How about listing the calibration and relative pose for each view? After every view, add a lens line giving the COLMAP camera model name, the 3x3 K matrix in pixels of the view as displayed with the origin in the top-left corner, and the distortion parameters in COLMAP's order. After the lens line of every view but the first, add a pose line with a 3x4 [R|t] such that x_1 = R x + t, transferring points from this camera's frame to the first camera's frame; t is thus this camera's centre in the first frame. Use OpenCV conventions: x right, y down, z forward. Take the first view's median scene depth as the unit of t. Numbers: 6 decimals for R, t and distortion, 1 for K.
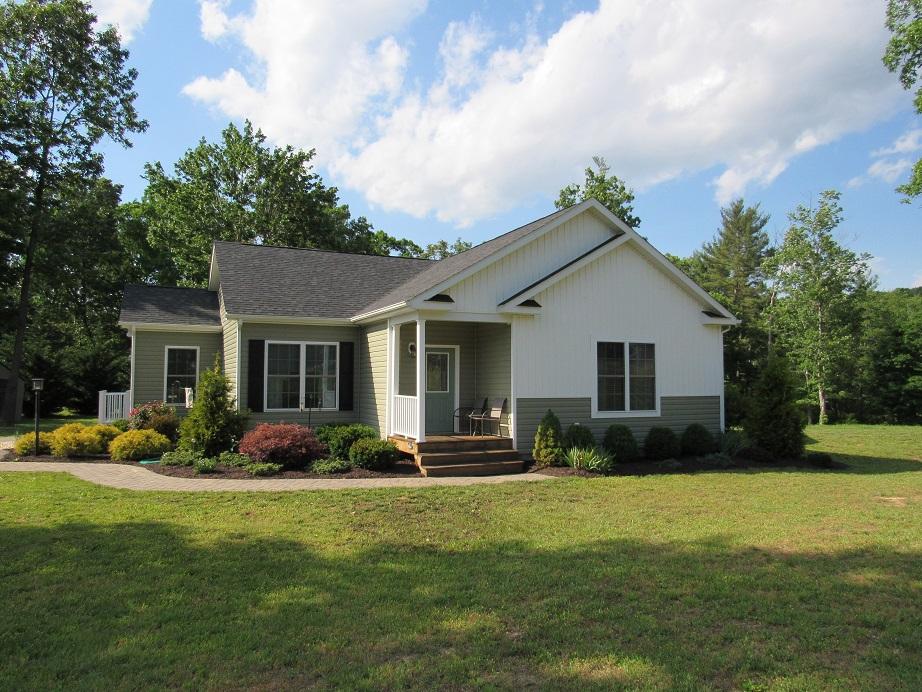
lens RADIAL K [[661.1, 0, 461.0], [0, 661.1, 346.0], [0, 0, 1]] dist [-0.004025, -0.025600]
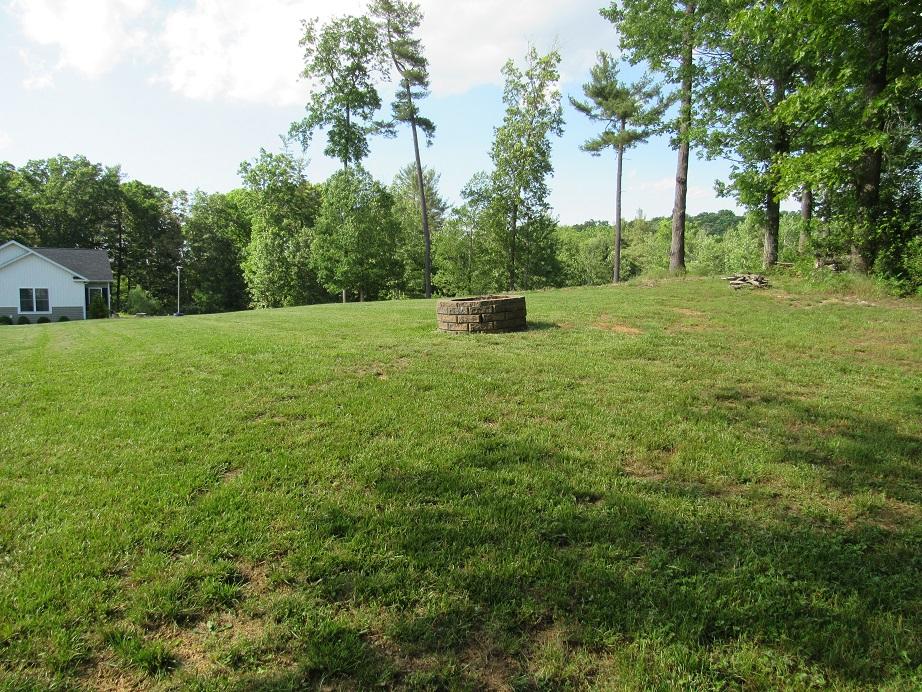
lens RADIAL K [[662.8, 0, 461.0], [0, 662.8, 346.0], [0, 0, 1]] dist [-0.031036, 0.007573]
pose [[0.987346, -0.008690, 0.158346, 1.697918], [-0.012192, 0.991383, 0.130430, -0.158207], [-0.158114, -0.130710, 0.978731, -2.240704]]
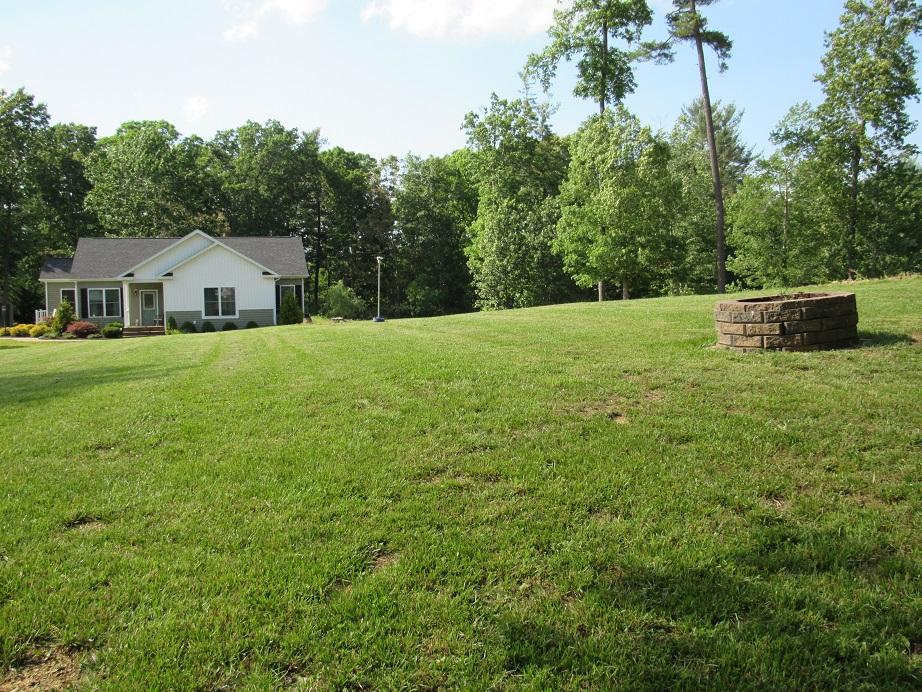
lens RADIAL K [[926.6, 0, 463.3], [0, 926.6, 359.3], [0, 0, 1]] dist [-0.053013, 0.029869]
pose [[0.986341, -0.002602, -0.164694, 1.711623], [0.024130, 0.991371, 0.128850, -0.161596], [0.162937, -0.131064, 0.977892, -2.225138]]
